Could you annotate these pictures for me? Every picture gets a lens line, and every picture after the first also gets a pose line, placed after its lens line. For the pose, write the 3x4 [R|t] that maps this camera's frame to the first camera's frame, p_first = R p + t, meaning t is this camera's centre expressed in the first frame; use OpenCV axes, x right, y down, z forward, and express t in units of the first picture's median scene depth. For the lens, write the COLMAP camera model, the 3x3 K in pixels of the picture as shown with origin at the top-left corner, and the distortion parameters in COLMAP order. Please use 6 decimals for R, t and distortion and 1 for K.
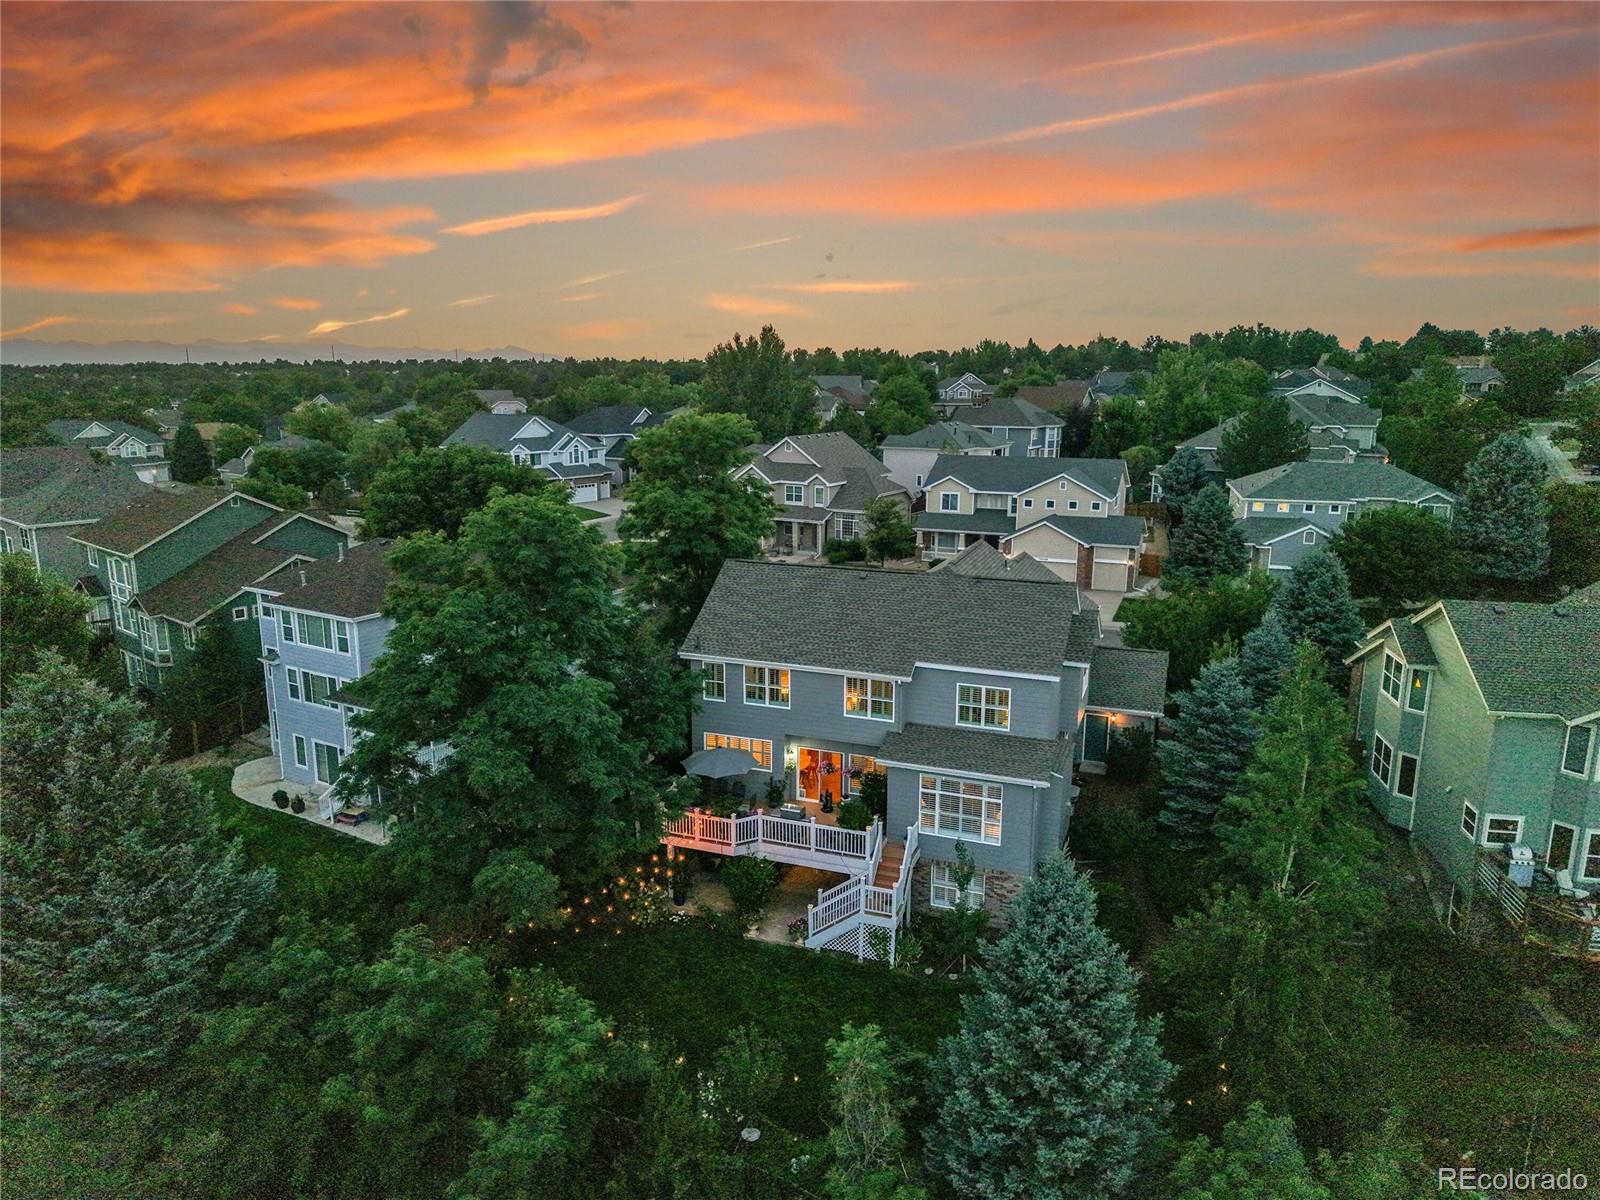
lens RADIAL K [[1067.4, 0, 800.0], [0, 1067.4, 600.0], [0, 0, 1]] dist [0.077383, -0.099380]
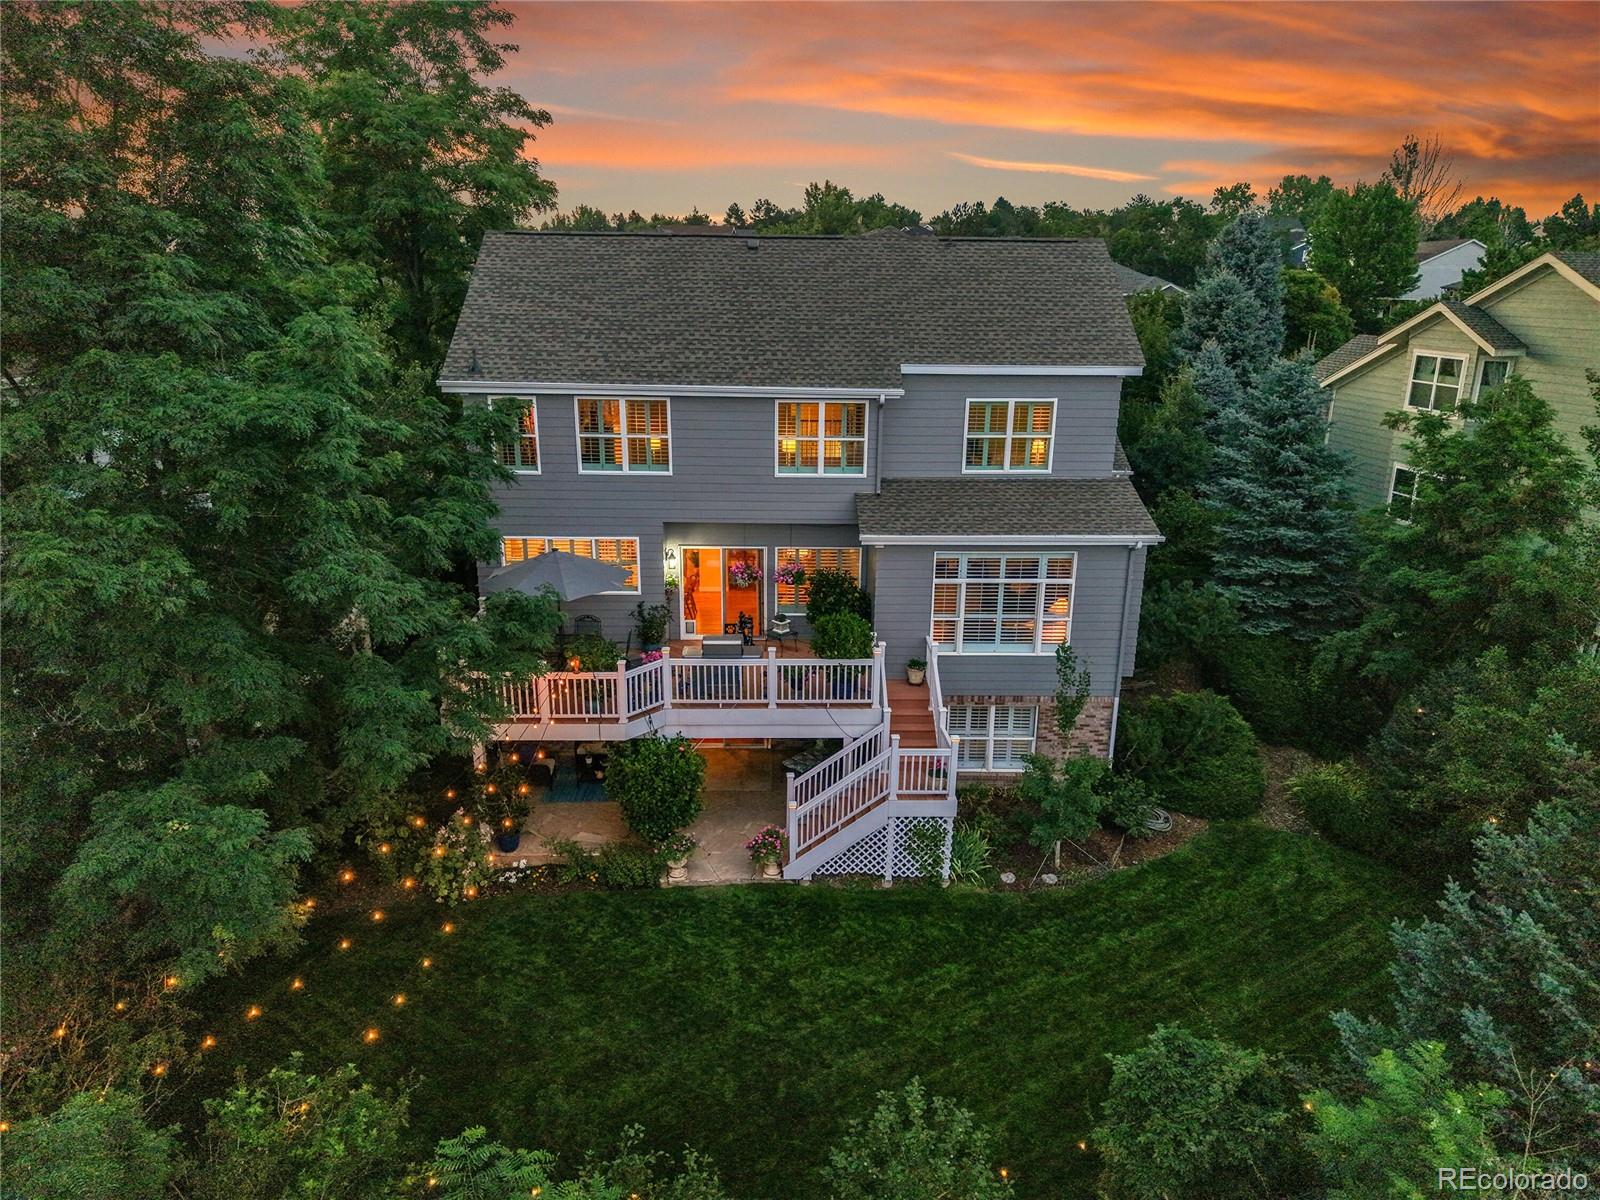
lens RADIAL K [[1067.4, 0, 800.0], [0, 1067.4, 600.0], [0, 0, 1]] dist [0.077383, -0.099380]
pose [[0.930242, -0.103093, 0.352168, -0.160181], [0.072661, 0.992471, 0.098600, 0.124982], [-0.359682, -0.066133, 0.930729, 0.484806]]
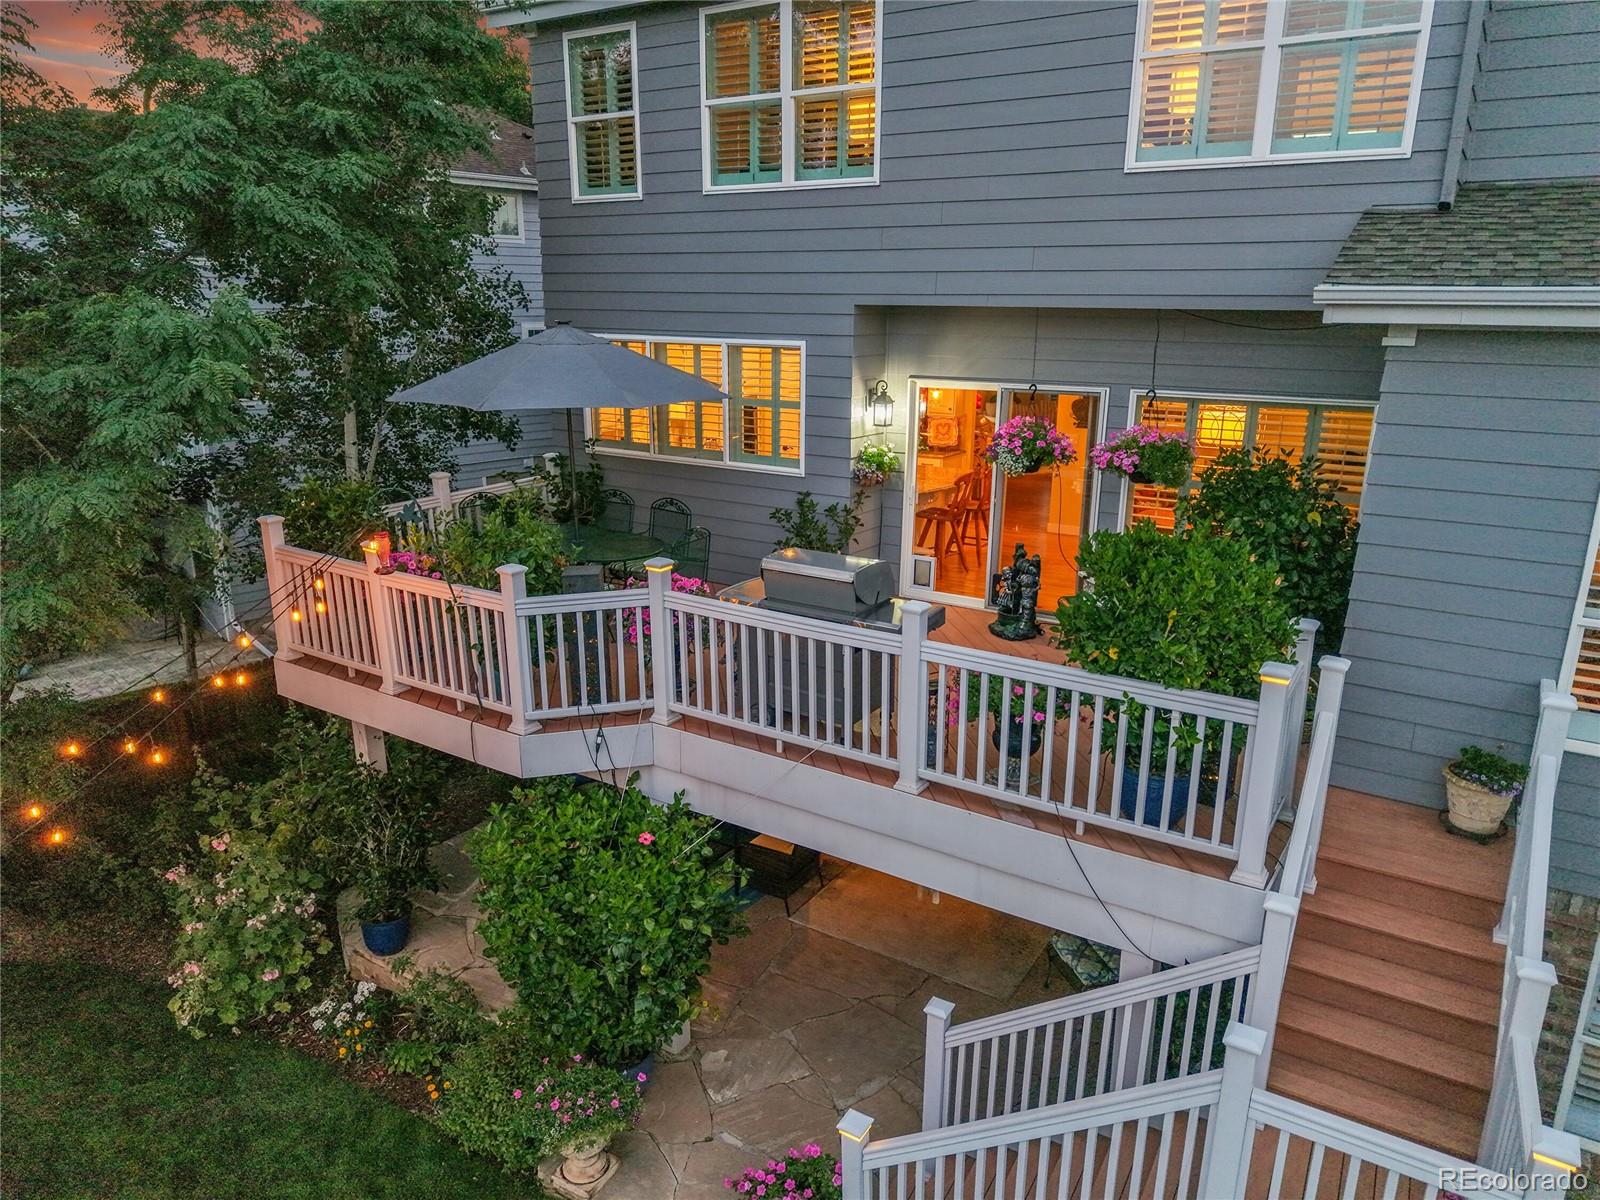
lens RADIAL K [[1067.4, 0, 800.0], [0, 1067.4, 600.0], [0, 0, 1]] dist [0.077383, -0.099380]
pose [[0.978144, 0.060836, -0.198831, 0.027726], [-0.047992, 0.996476, 0.068795, 0.189087], [0.202315, -0.057749, 0.977616, 0.815078]]
